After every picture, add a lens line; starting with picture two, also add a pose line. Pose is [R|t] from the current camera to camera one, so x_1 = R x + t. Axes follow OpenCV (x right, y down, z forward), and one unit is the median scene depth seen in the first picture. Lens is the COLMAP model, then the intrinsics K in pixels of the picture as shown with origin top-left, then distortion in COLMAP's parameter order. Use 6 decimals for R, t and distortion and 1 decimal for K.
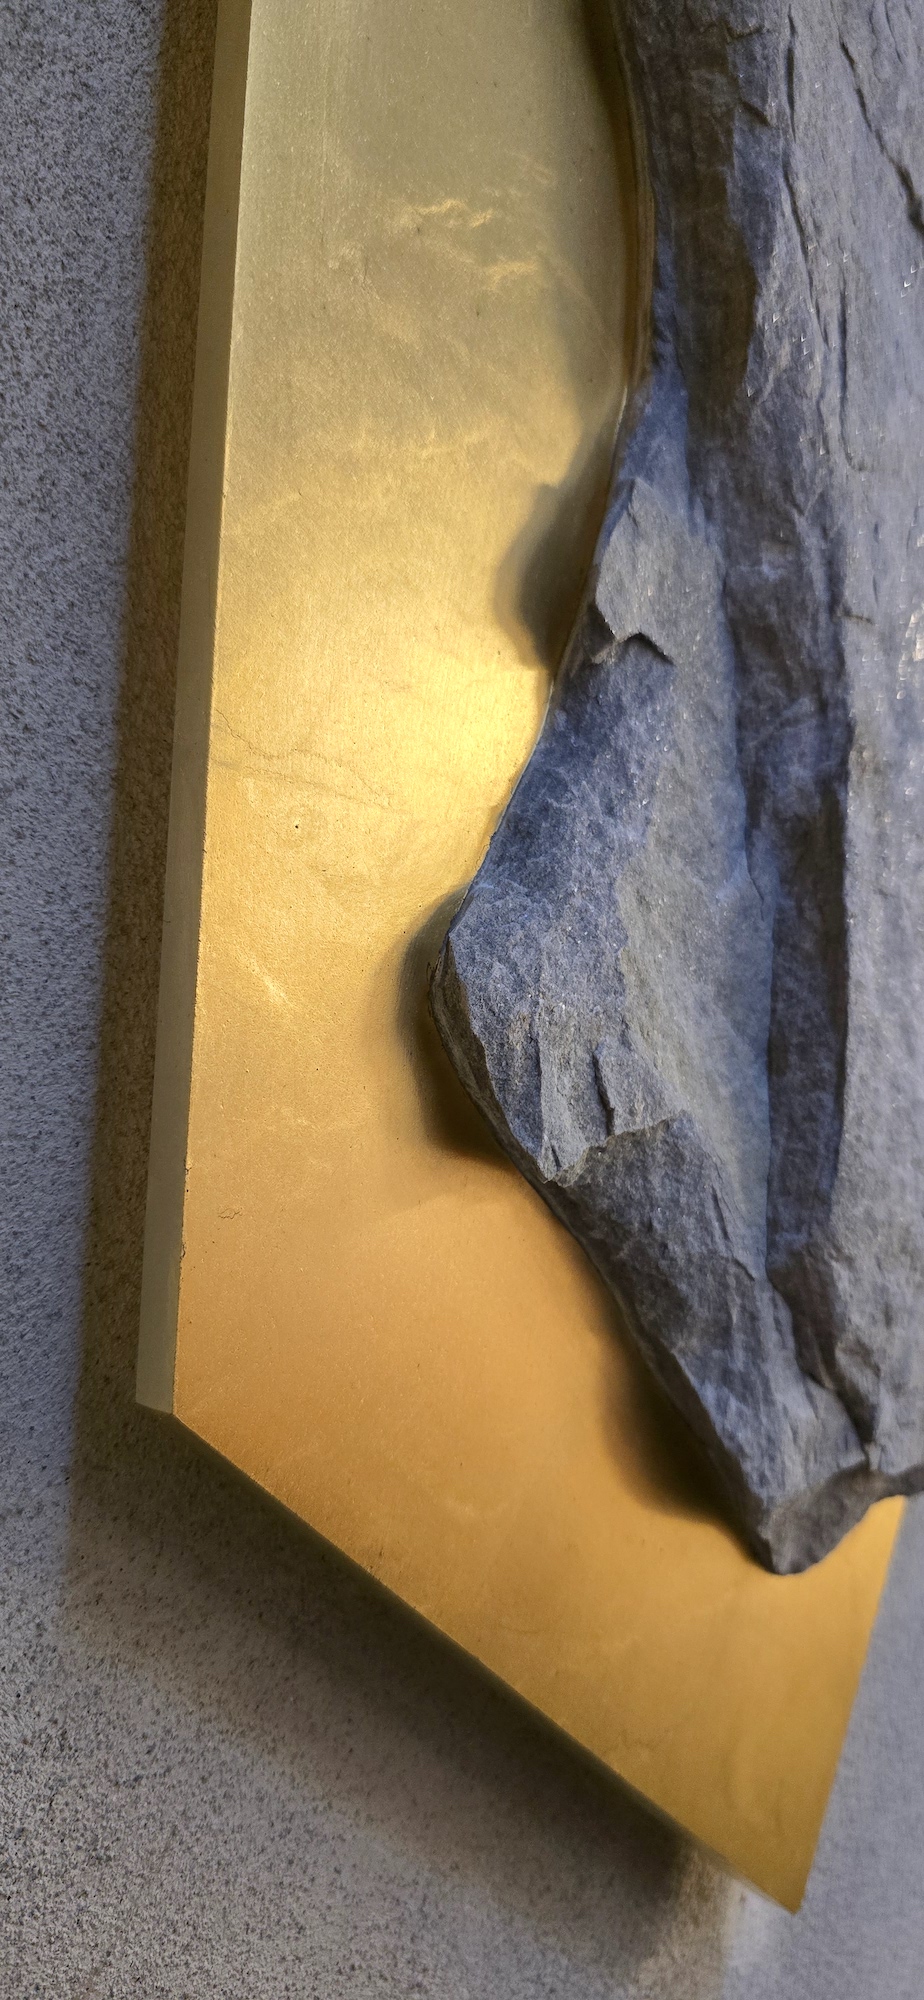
lens RADIAL K [[1378.5, 0, 463.6], [0, 1378.5, 1009.3], [0, 0, 1]] dist [0.012674, -0.037696]
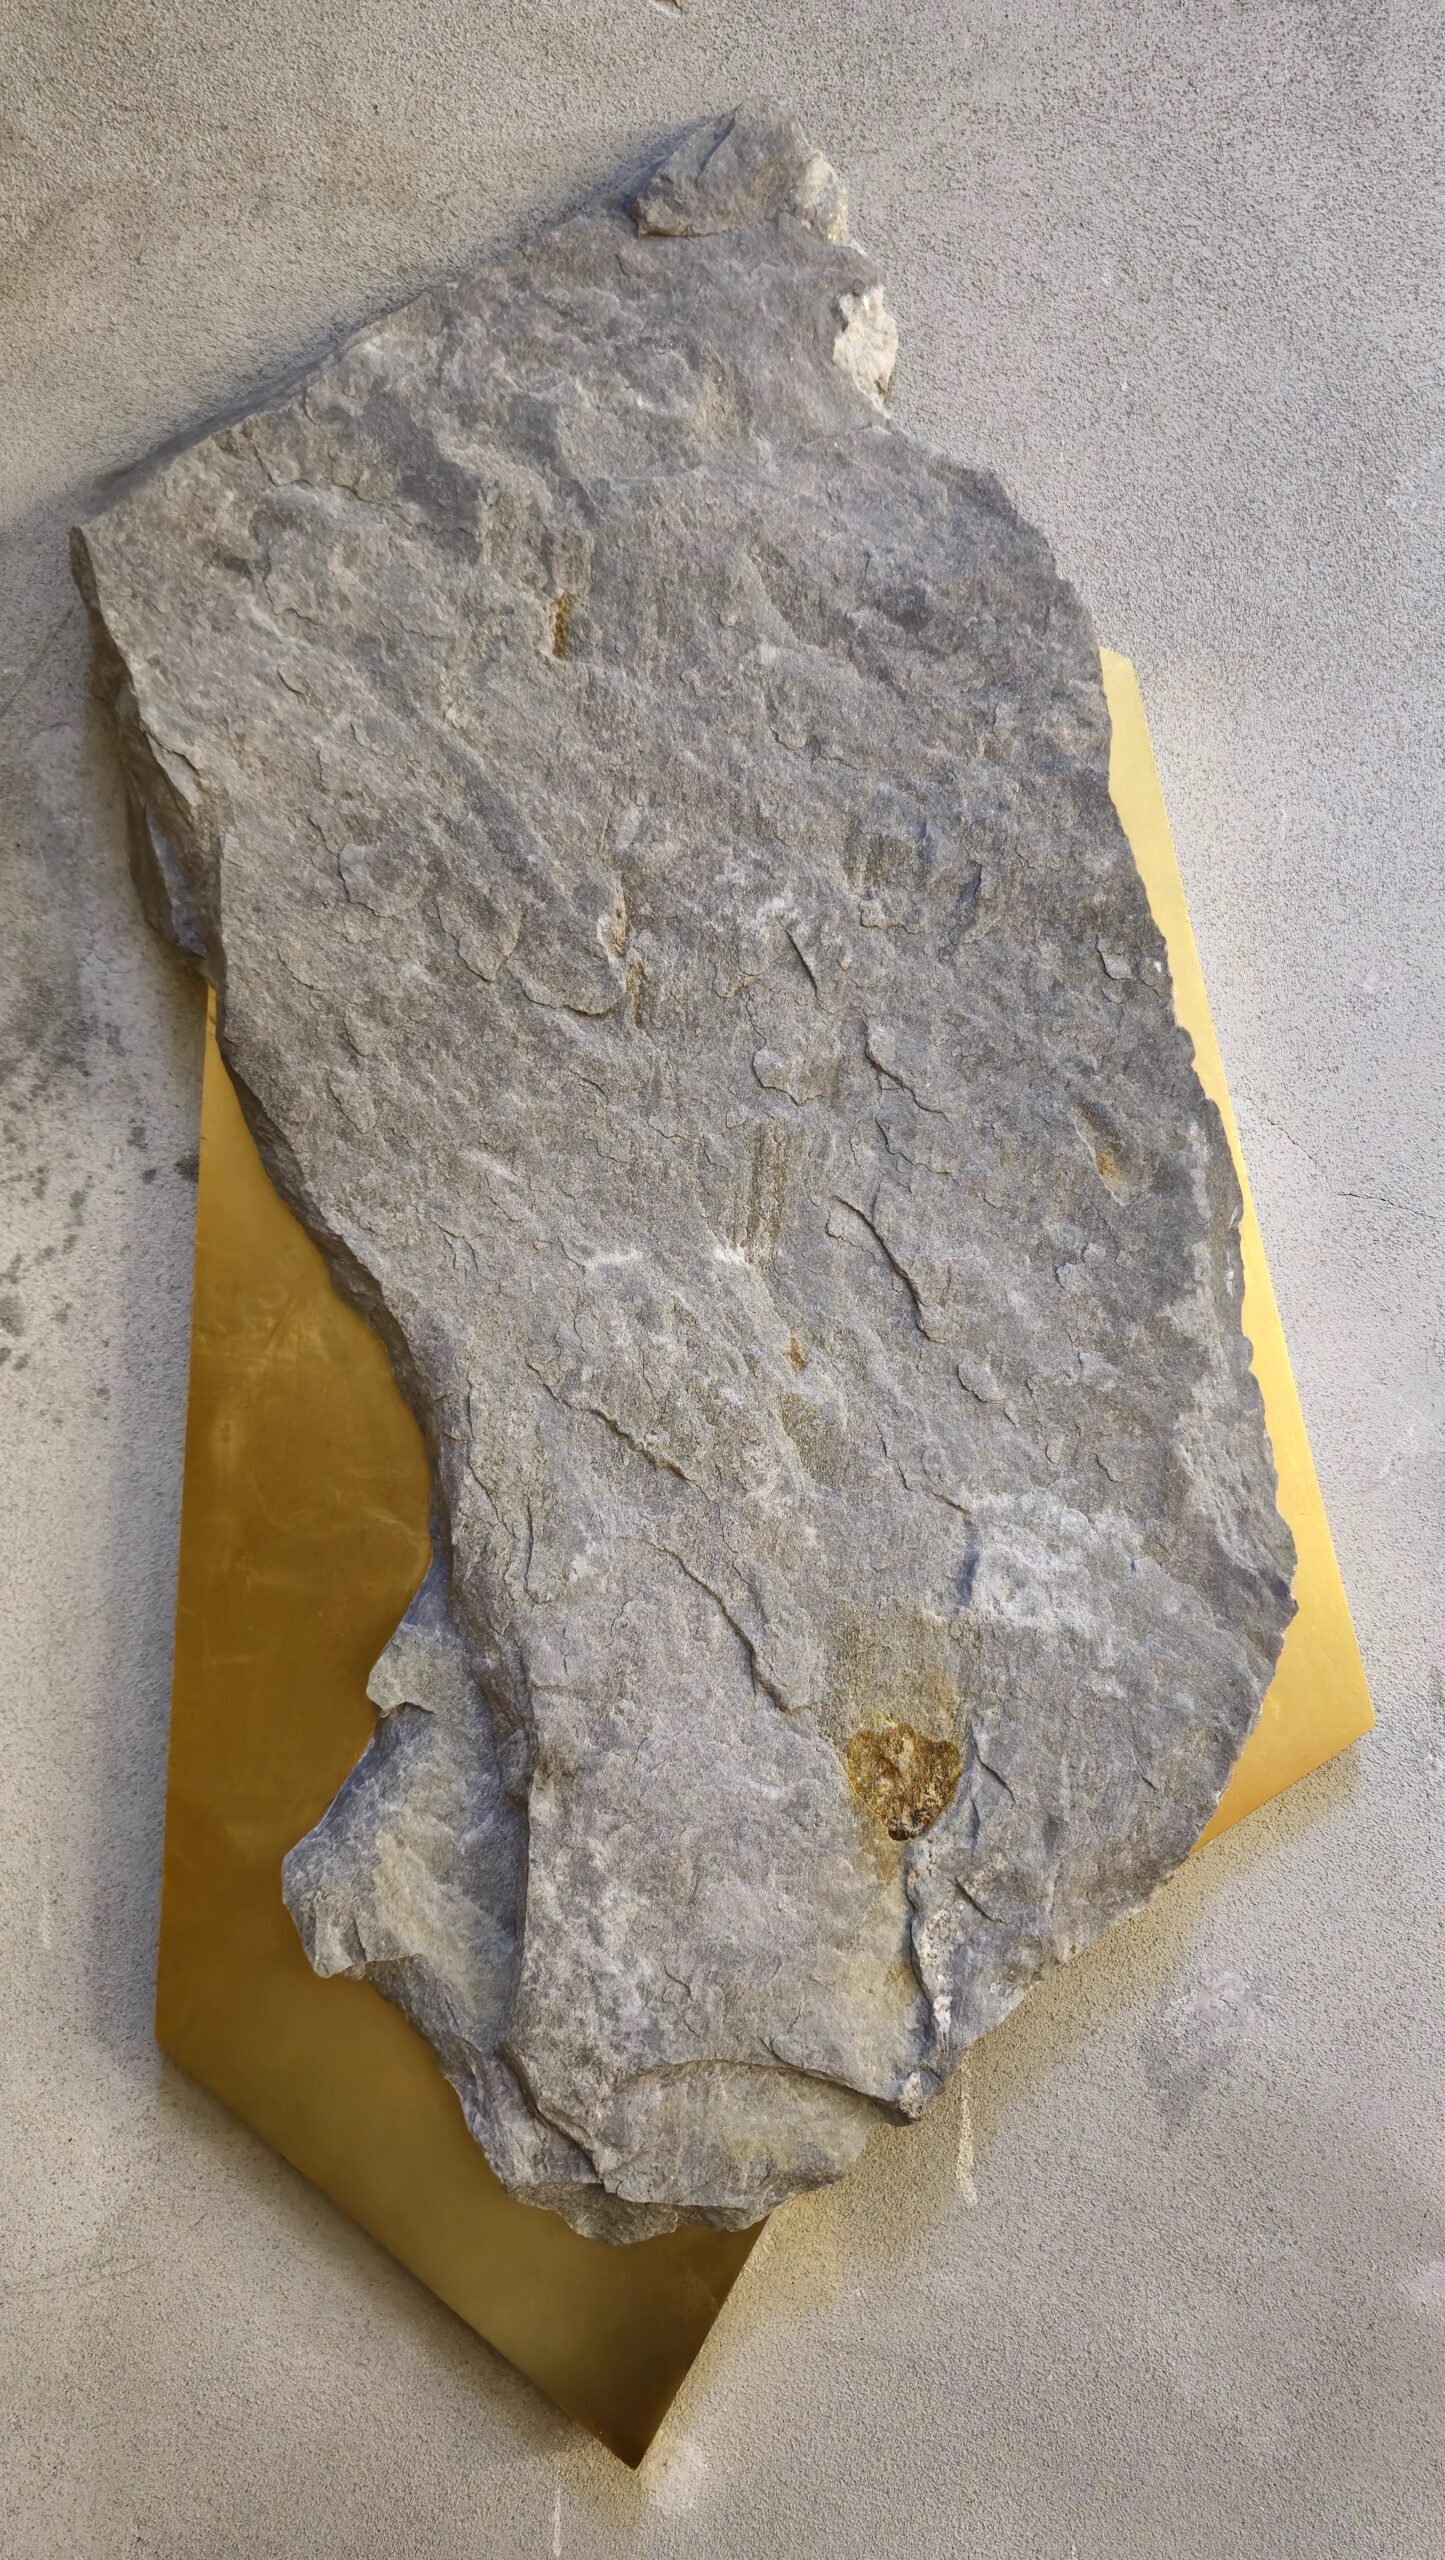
lens RADIAL K [[2042.4, 0, 725.3], [0, 2042.4, 1275.4], [0, 0, 1]] dist [0.060463, -0.071079]
pose [[0.698067, 0.036194, -0.715117, 2.417528], [-0.017774, 0.999290, 0.033226, -0.951772], [0.715812, -0.010483, 0.698215, -0.663745]]
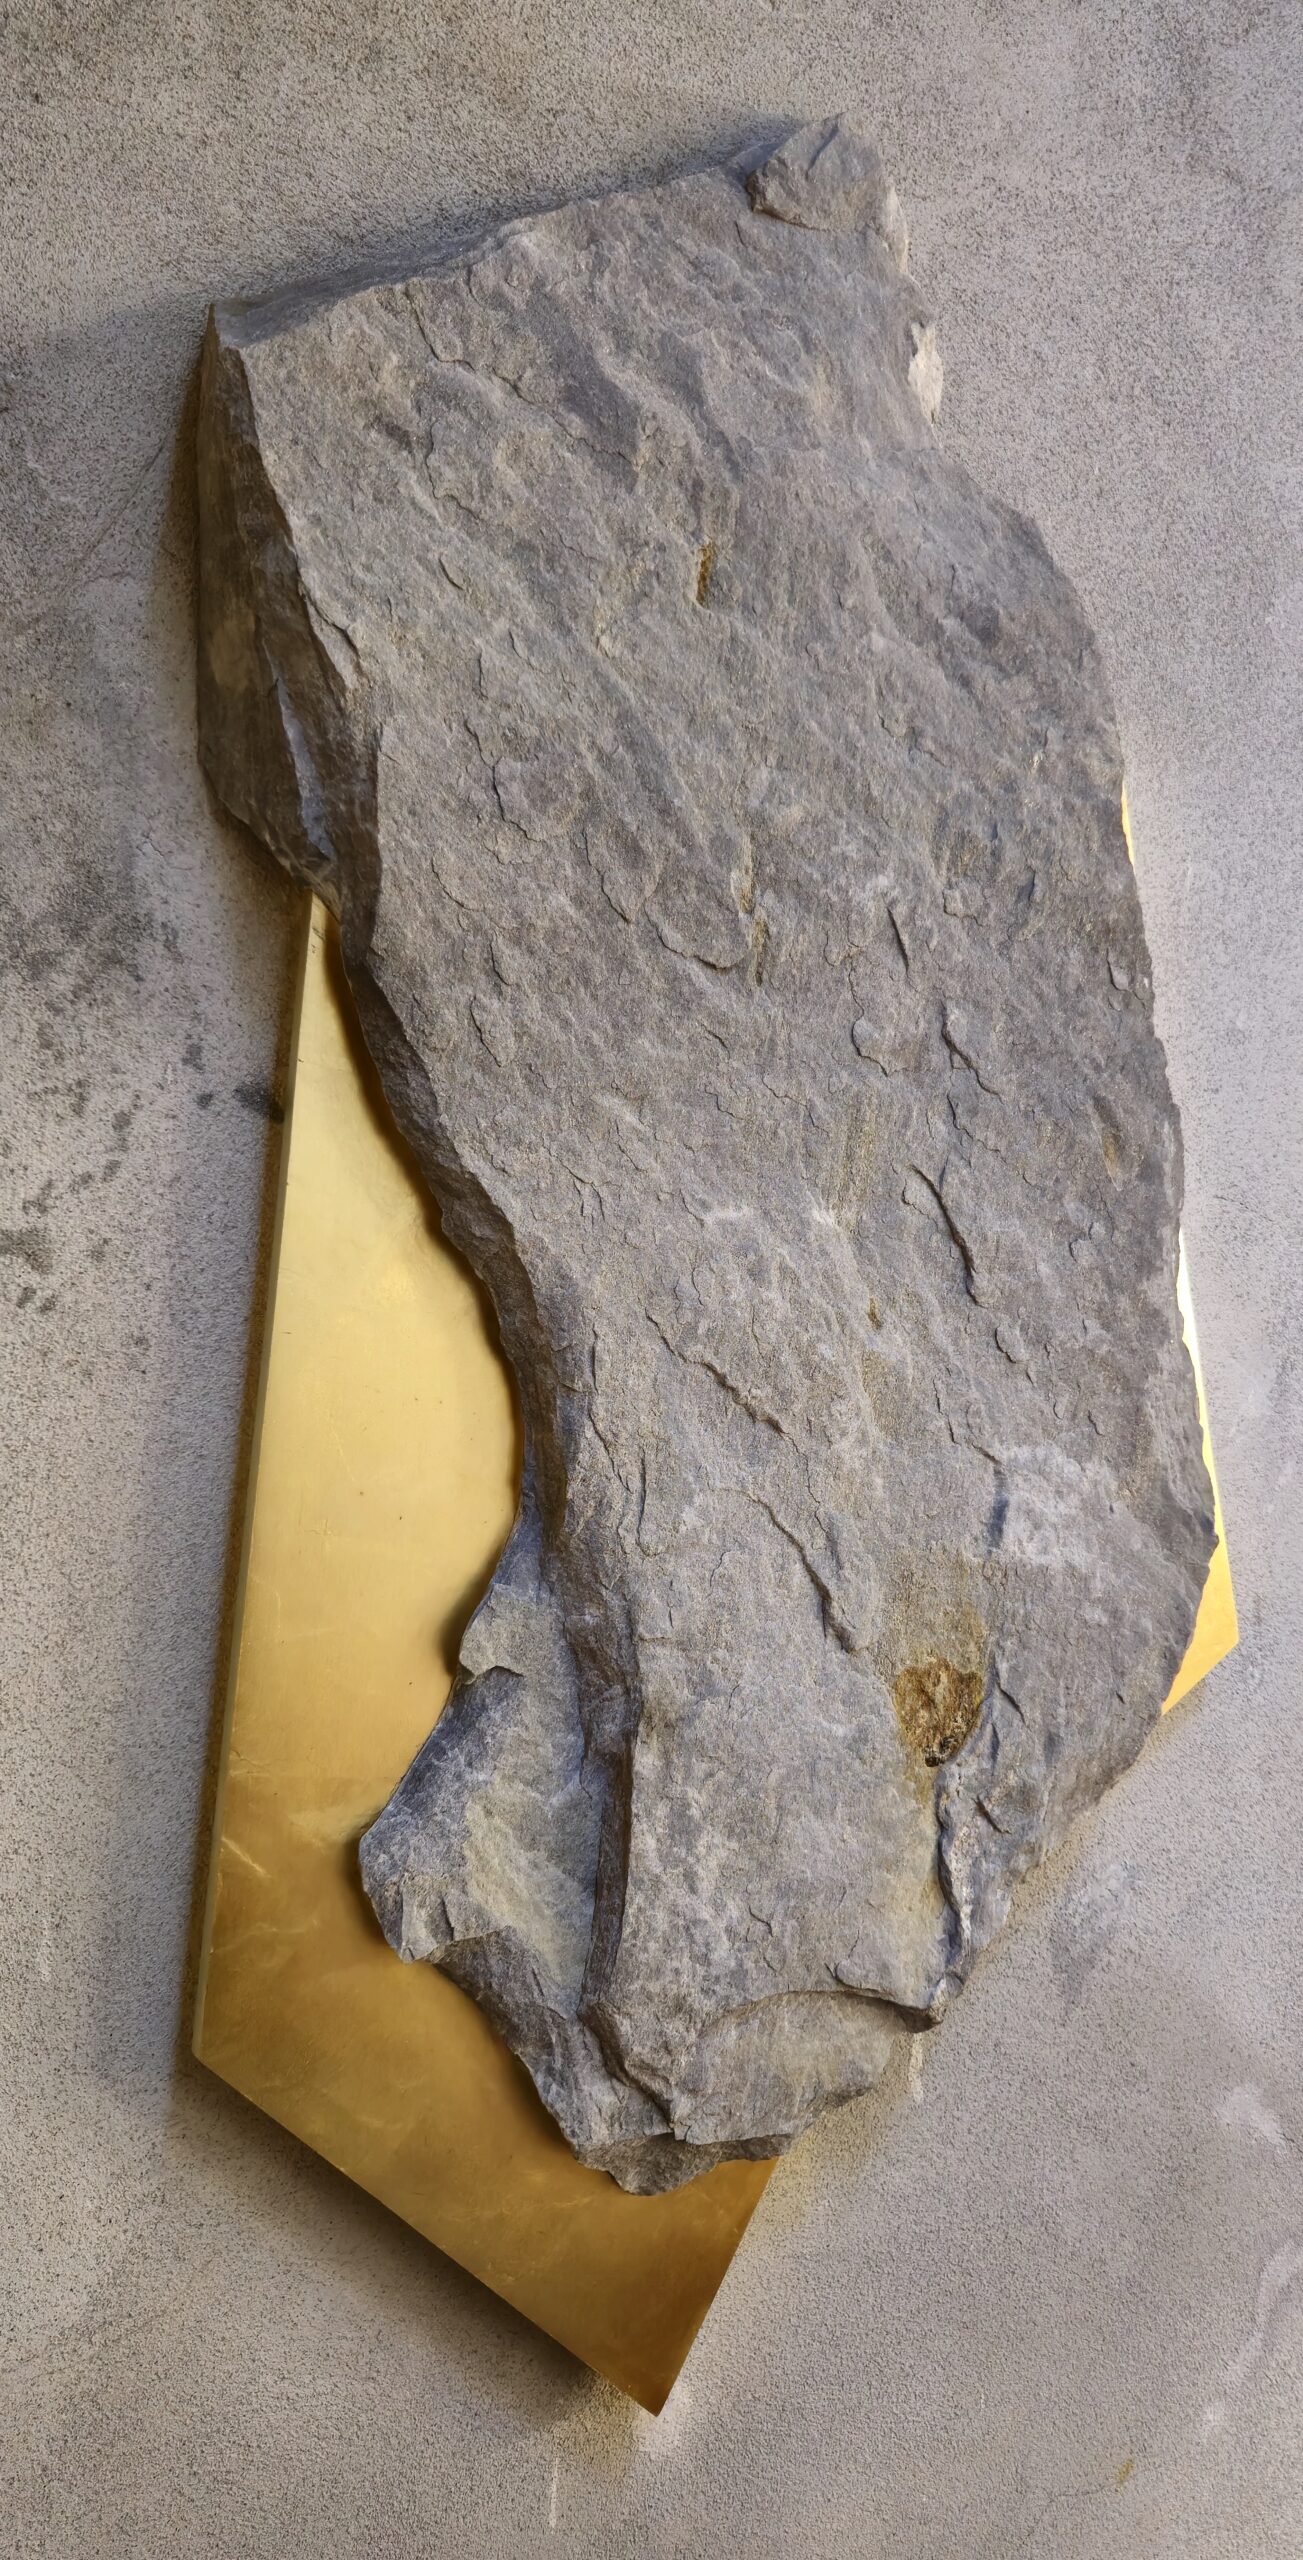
lens RADIAL K [[1858.9, 0, 659.9], [0, 1858.9, 1375.2], [0, 0, 1]] dist [0.050594, -0.052709]
pose [[0.945685, 0.049586, -0.321282, 1.097726], [-0.045798, 0.998763, 0.019342, -0.707143], [0.321844, -0.003578, 0.946786, -1.272631]]
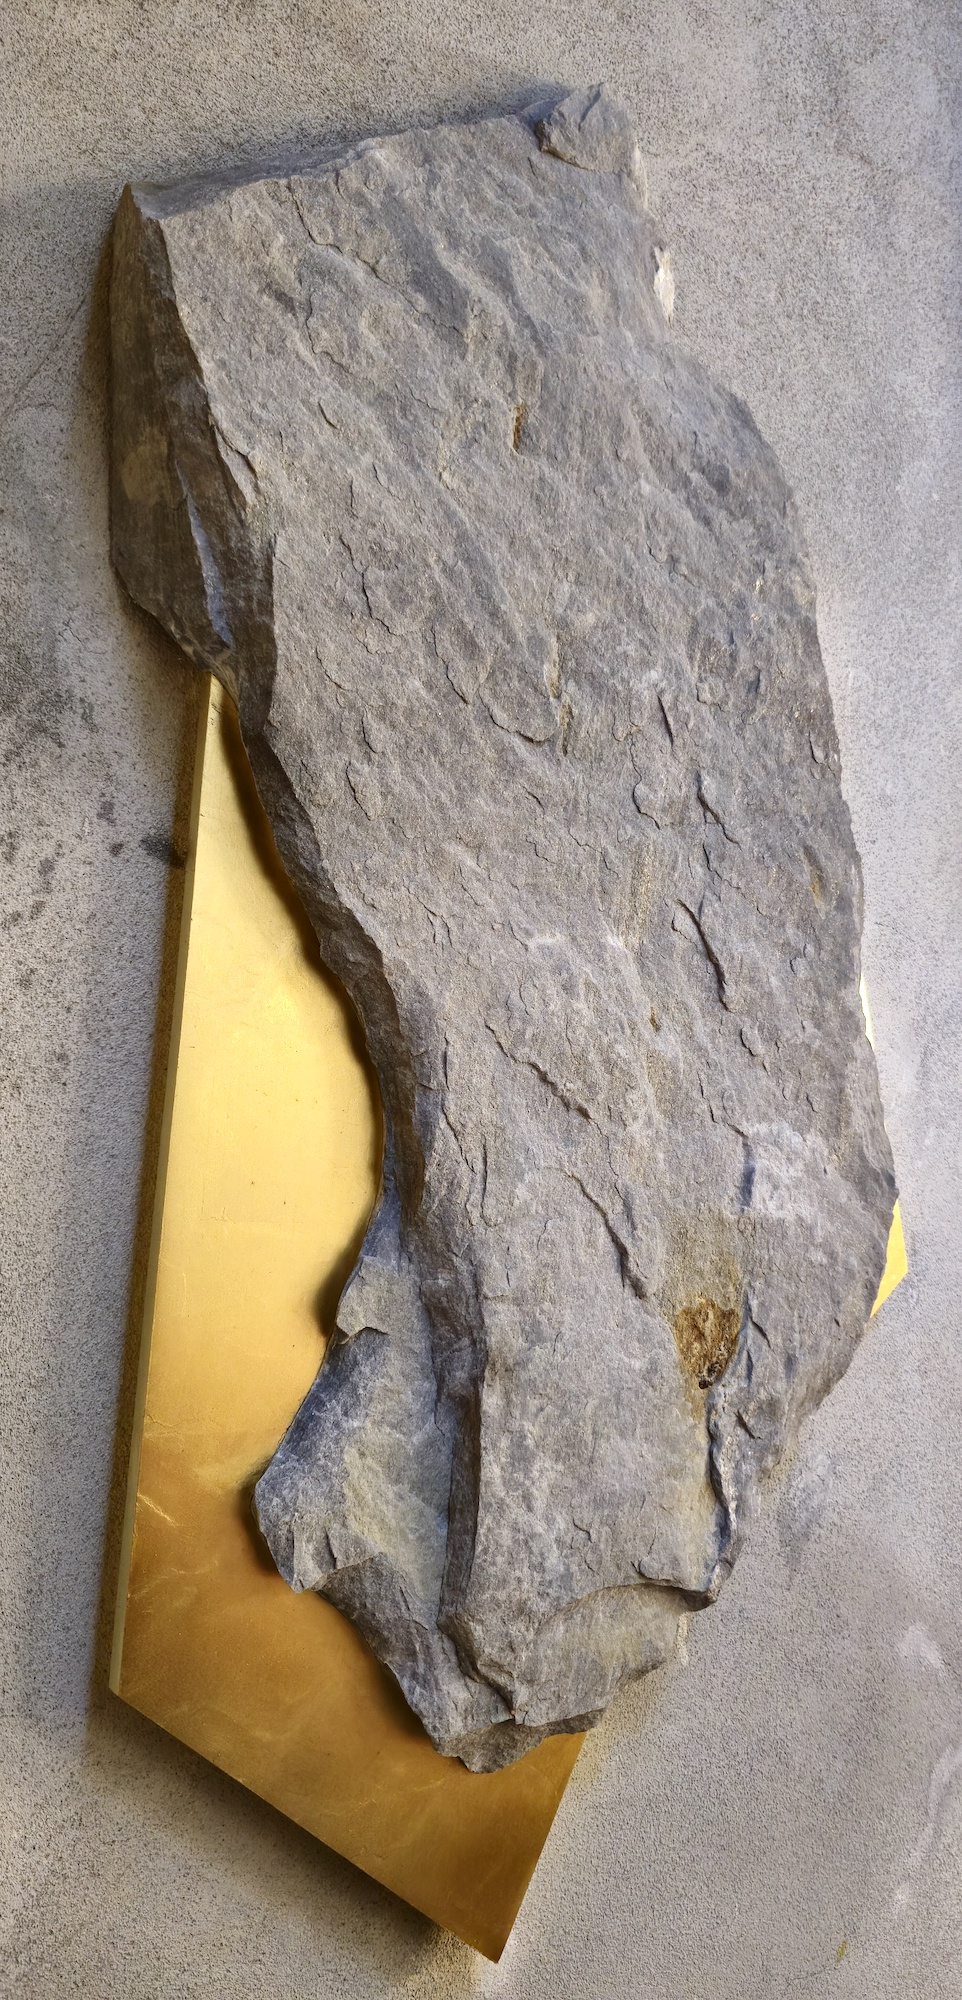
lens RADIAL K [[1377.0, 0, 474.4], [0, 1377.0, 983.7], [0, 0, 1]] dist [0.045711, -0.048394]
pose [[0.980289, 0.016313, -0.196895, 0.701277], [-0.024789, 0.998865, -0.040663, -0.714352], [0.196008, 0.044742, 0.979581, -1.105620]]
